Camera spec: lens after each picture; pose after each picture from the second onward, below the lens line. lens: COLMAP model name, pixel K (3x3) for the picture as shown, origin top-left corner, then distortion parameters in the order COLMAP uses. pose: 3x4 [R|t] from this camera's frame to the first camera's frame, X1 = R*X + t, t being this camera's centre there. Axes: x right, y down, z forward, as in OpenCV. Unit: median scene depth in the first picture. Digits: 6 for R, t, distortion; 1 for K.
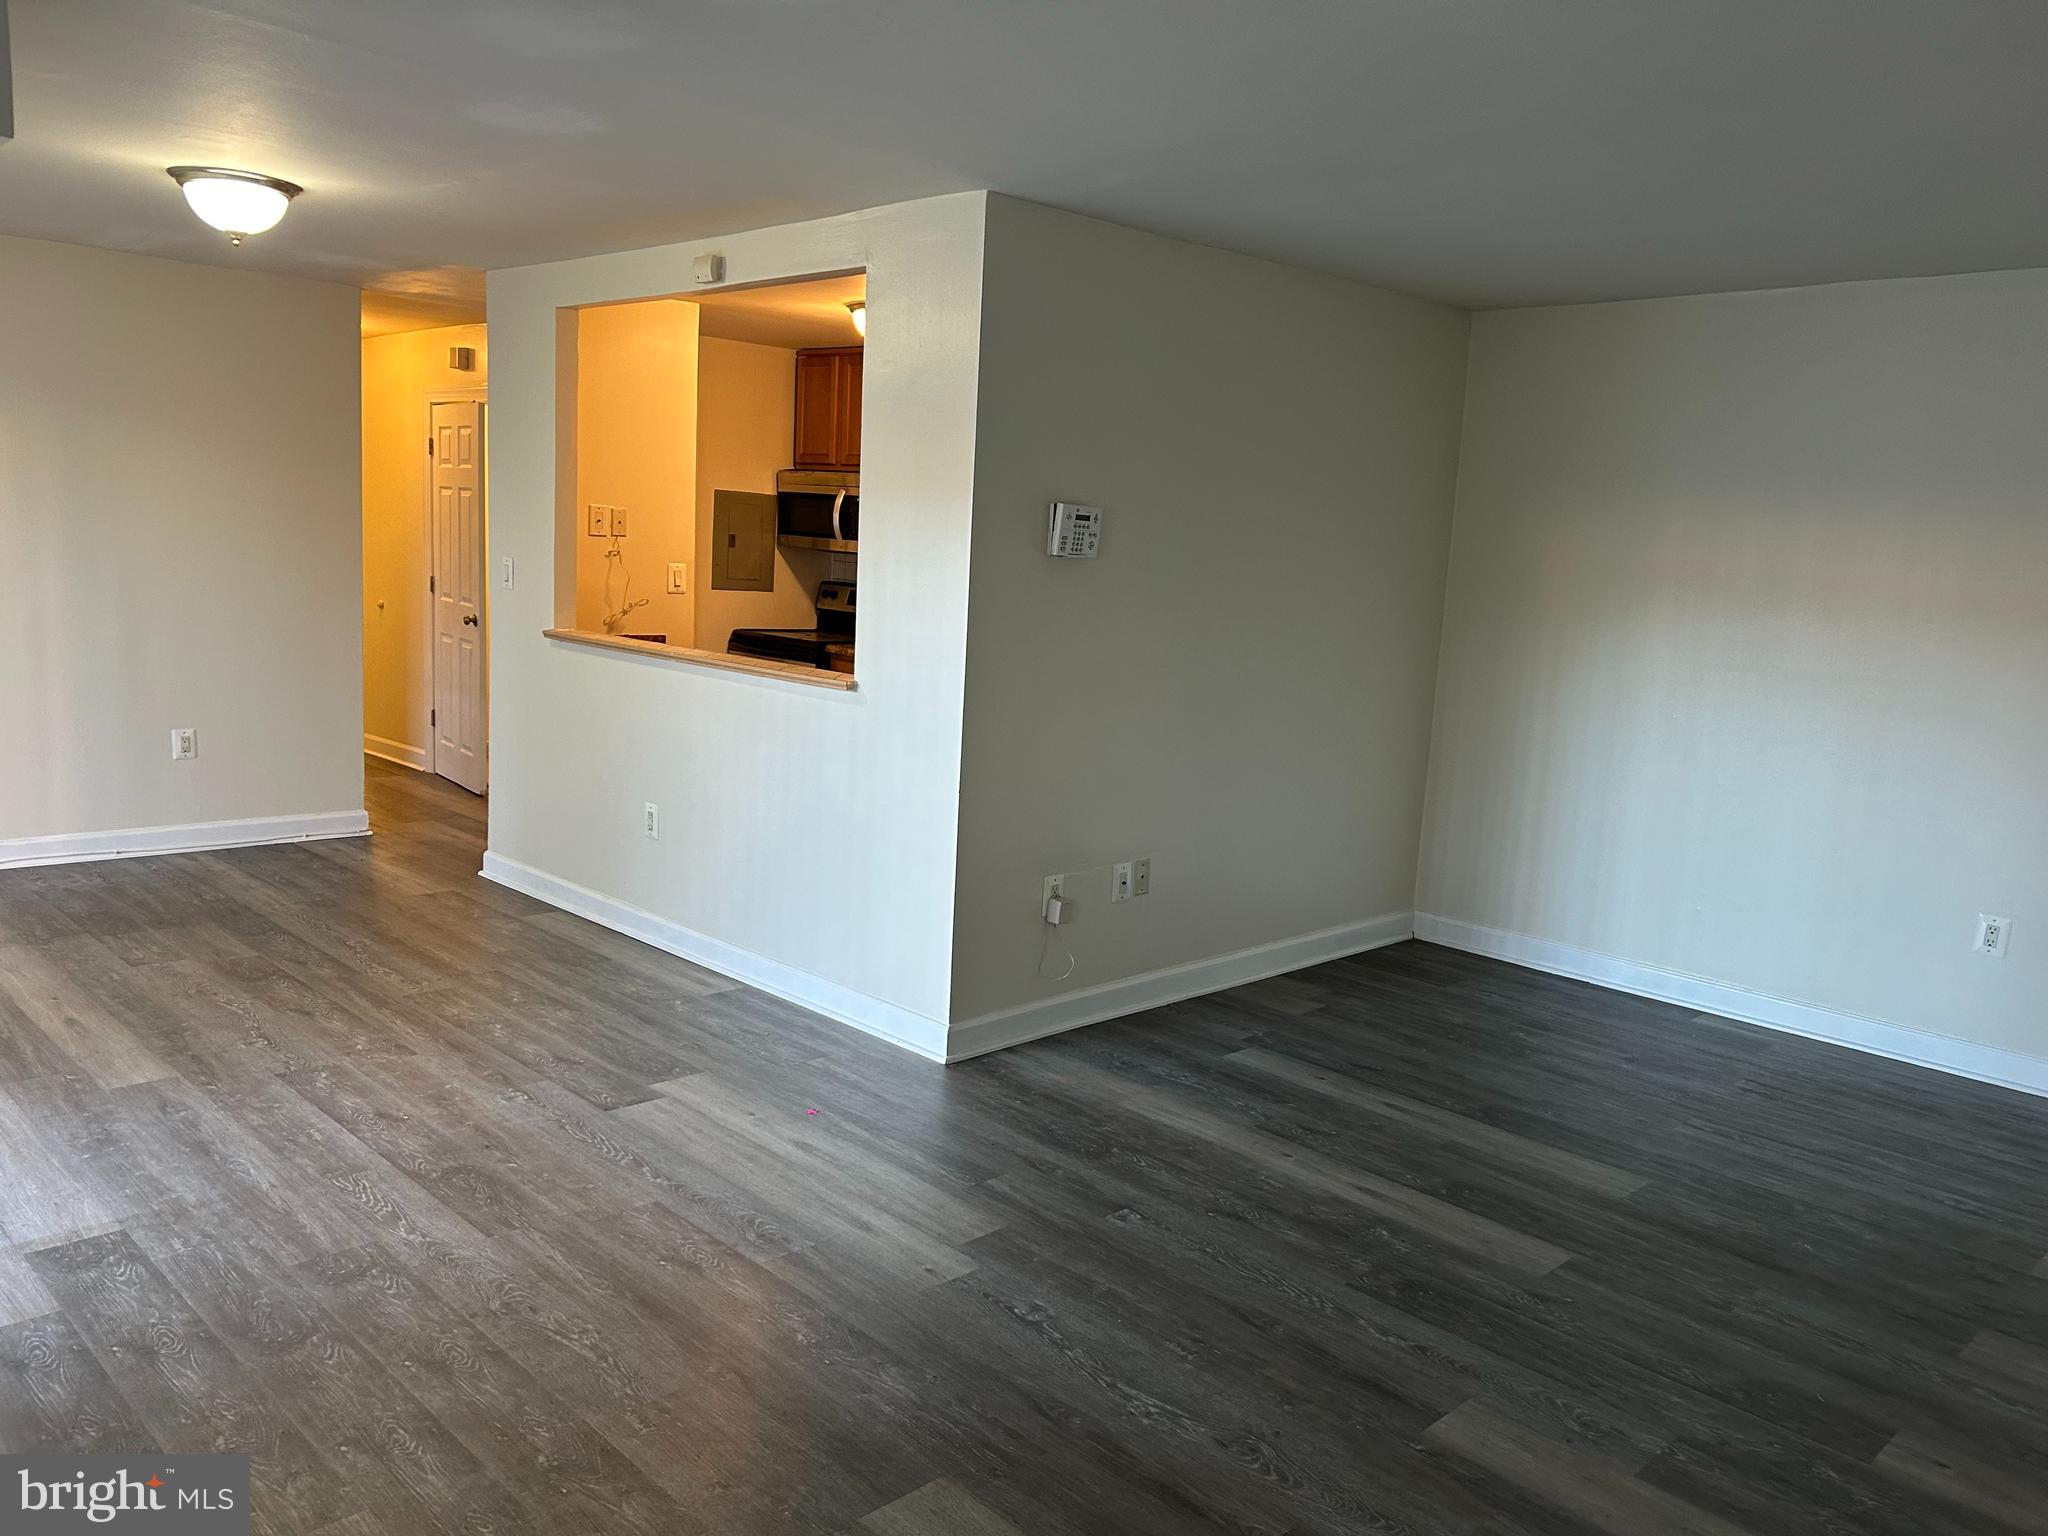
lens RADIAL K [[1539.1, 0, 1034.8], [0, 1539.1, 781.6], [0, 0, 1]] dist [0.049758, -0.046864]
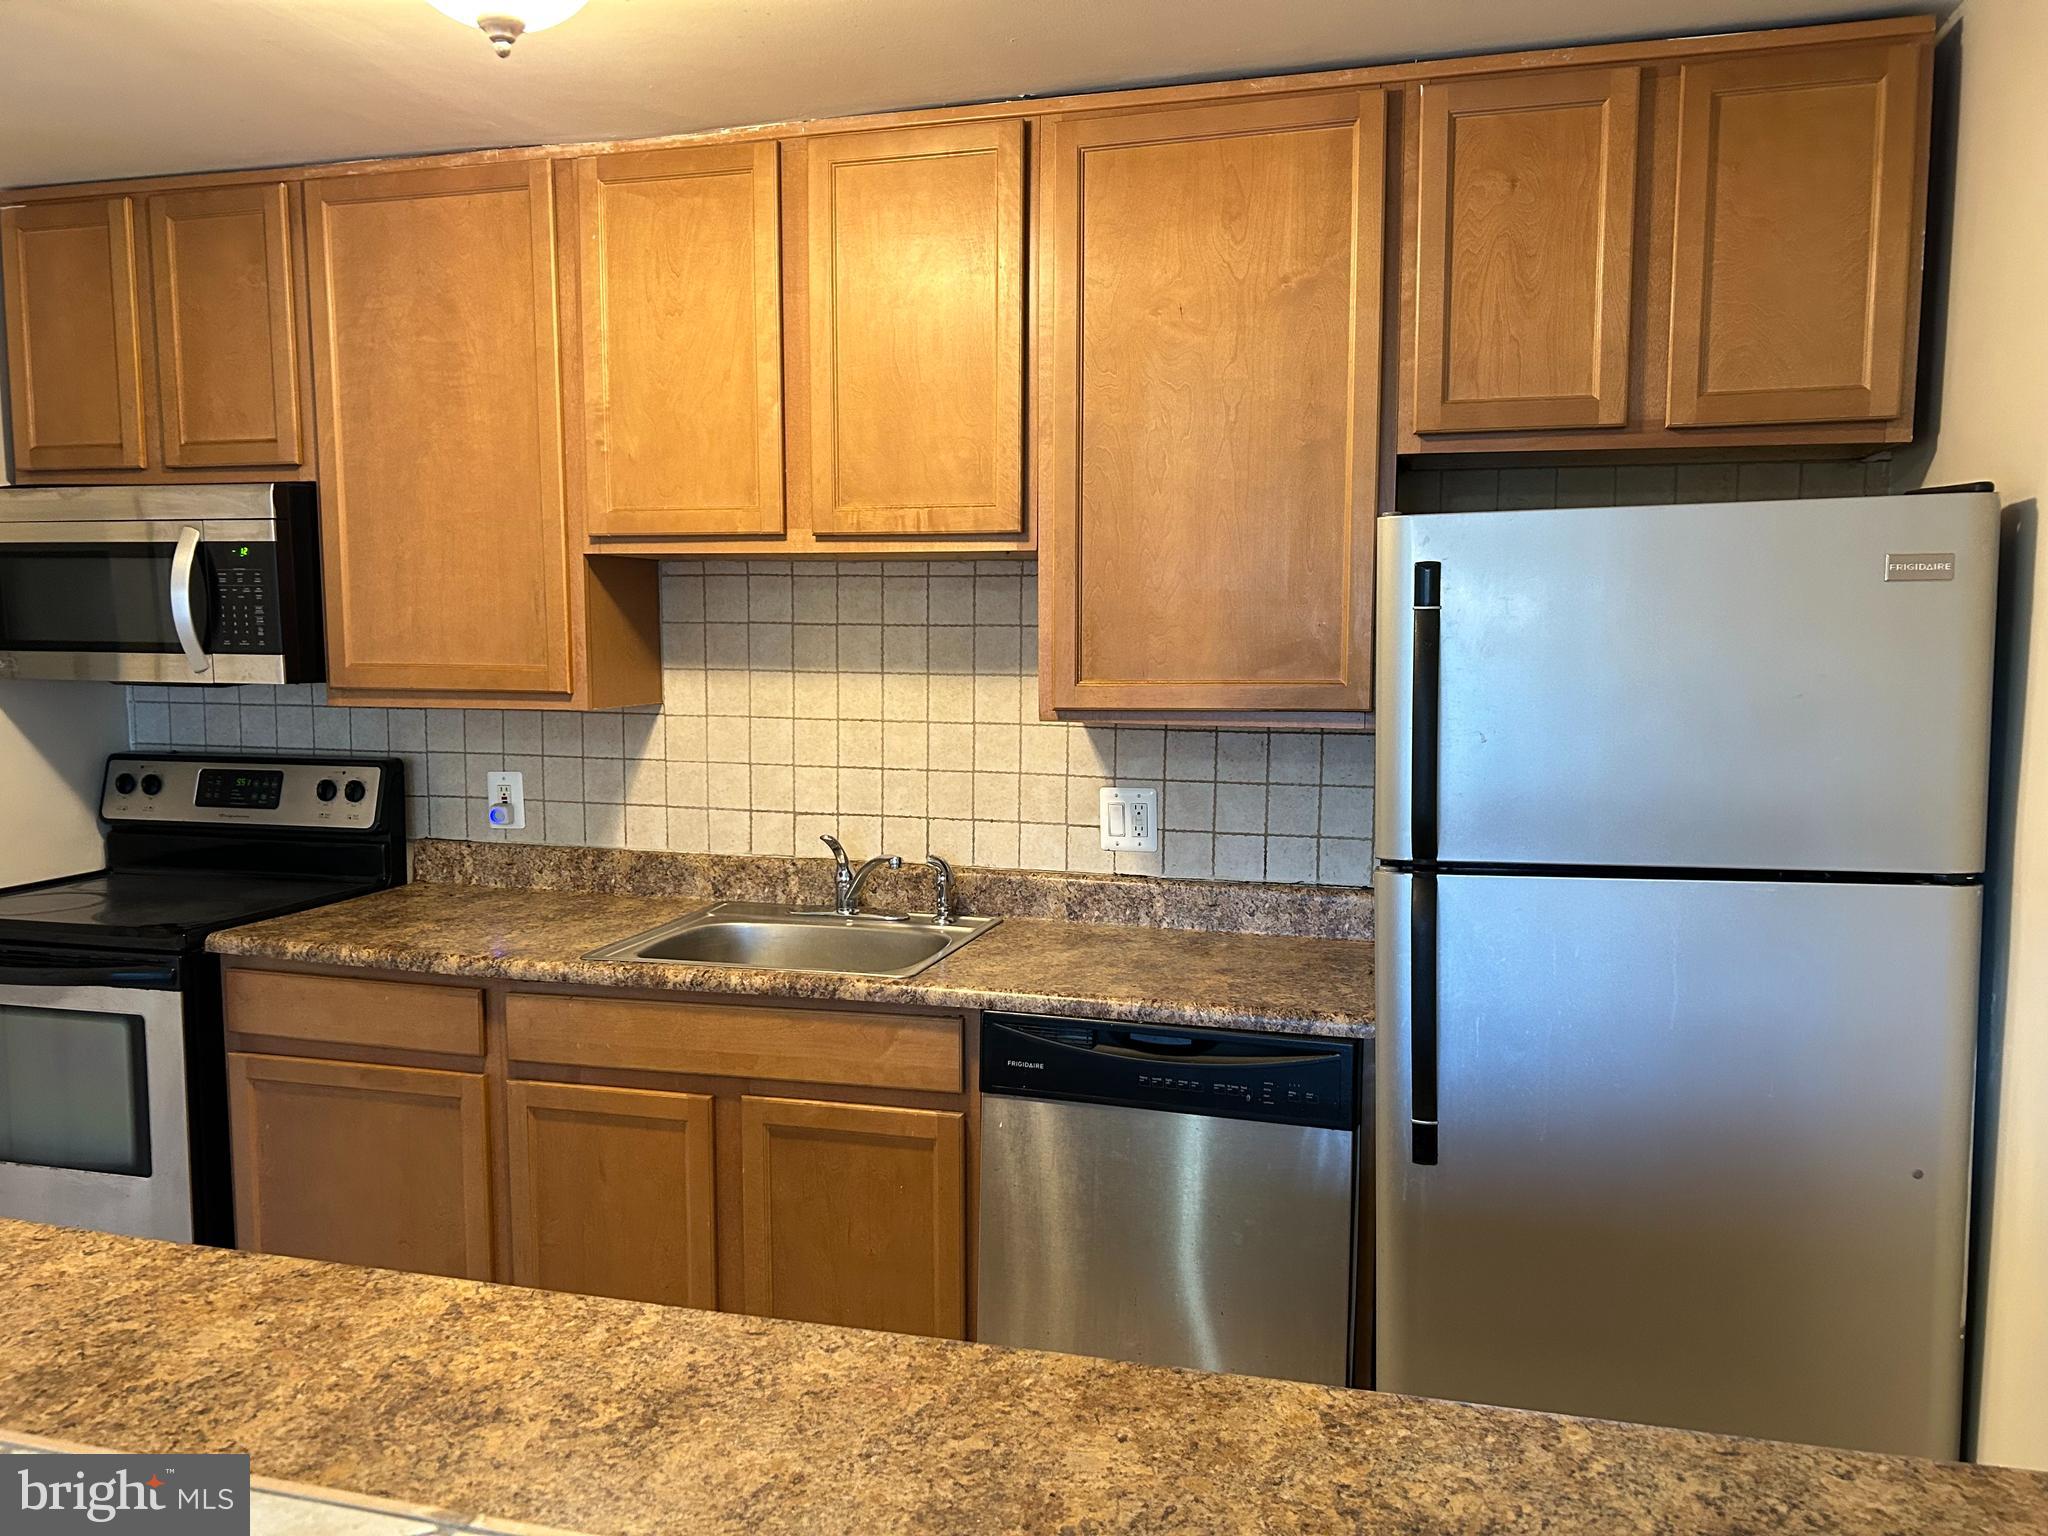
lens RADIAL K [[1558.9, 0, 1026.6], [0, 1558.9, 768.8], [0, 0, 1]] dist [0.055662, -0.058720]
pose [[0.871877, -0.105099, 0.478314, -0.264803], [0.128382, 0.991594, -0.016134, -0.182787], [-0.472598, 0.075474, 0.878041, 1.063330]]
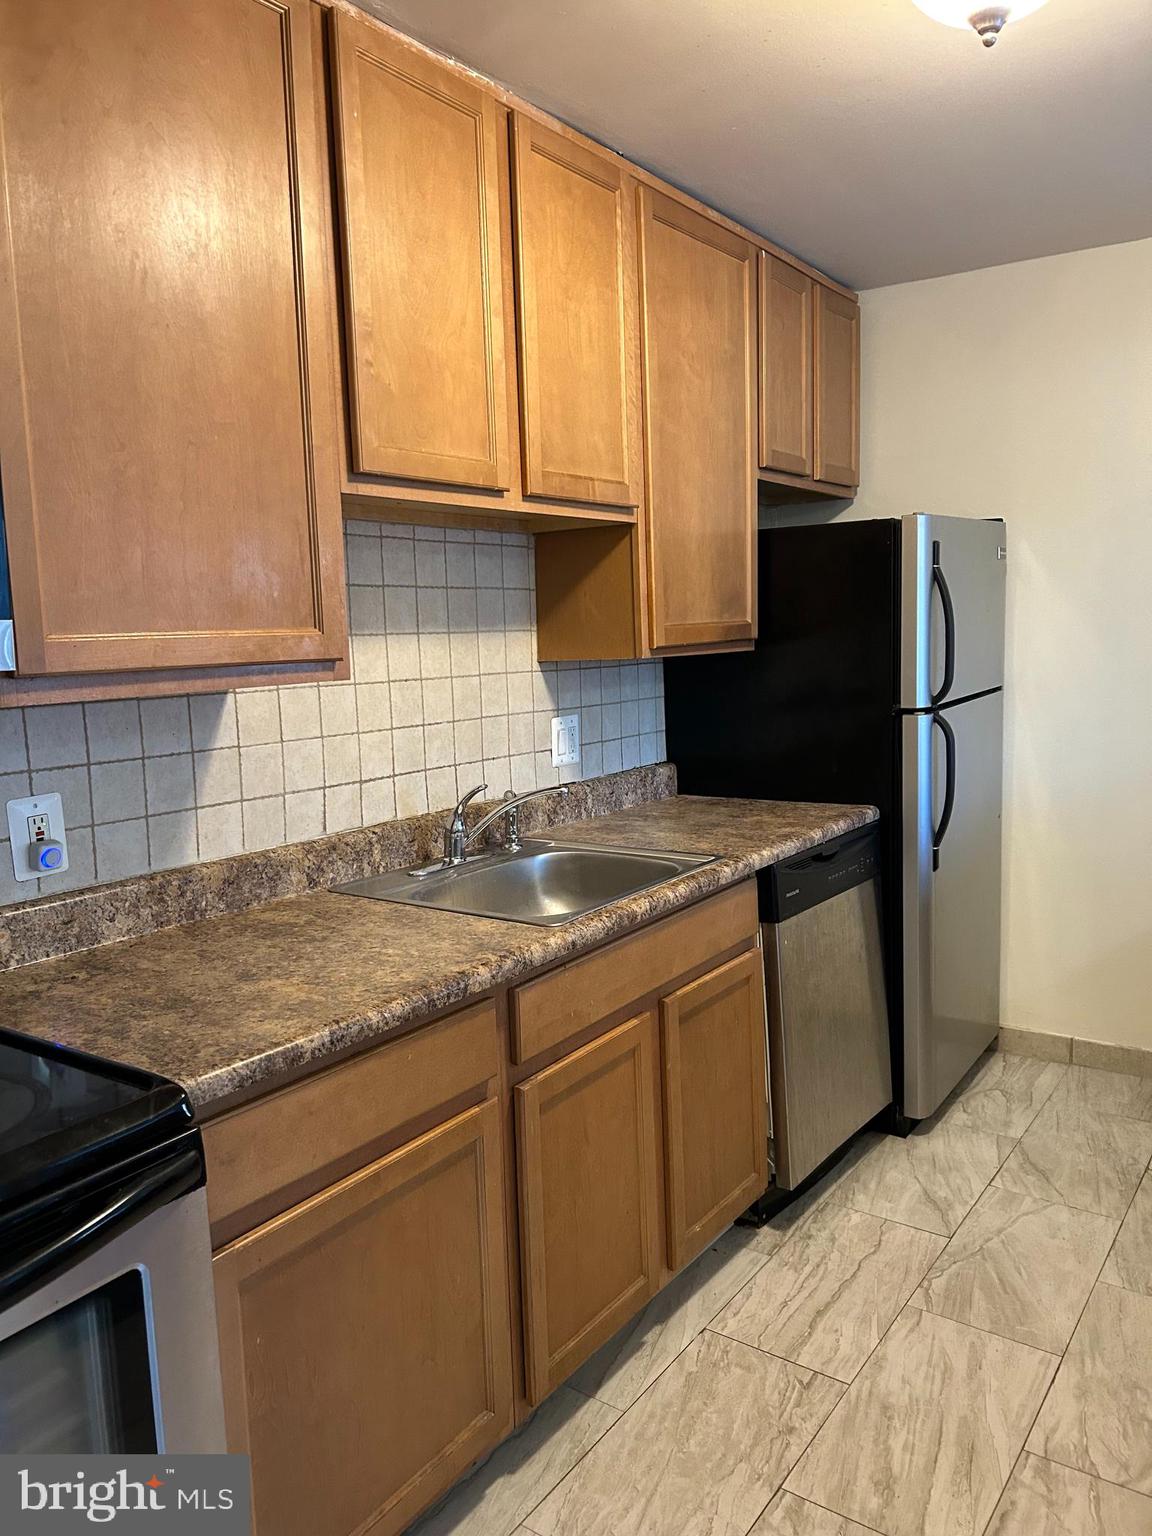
lens RADIAL K [[1160.9, 0, 576.0], [0, 1160.9, 768.0], [0, 0, 1]] dist [0.056038, -0.055691]
pose [[-0.185575, -0.173861, 0.967127, -0.564822], [0.176583, 0.962300, 0.206877, -0.295275], [-0.966634, 0.209169, -0.147878, 1.800184]]
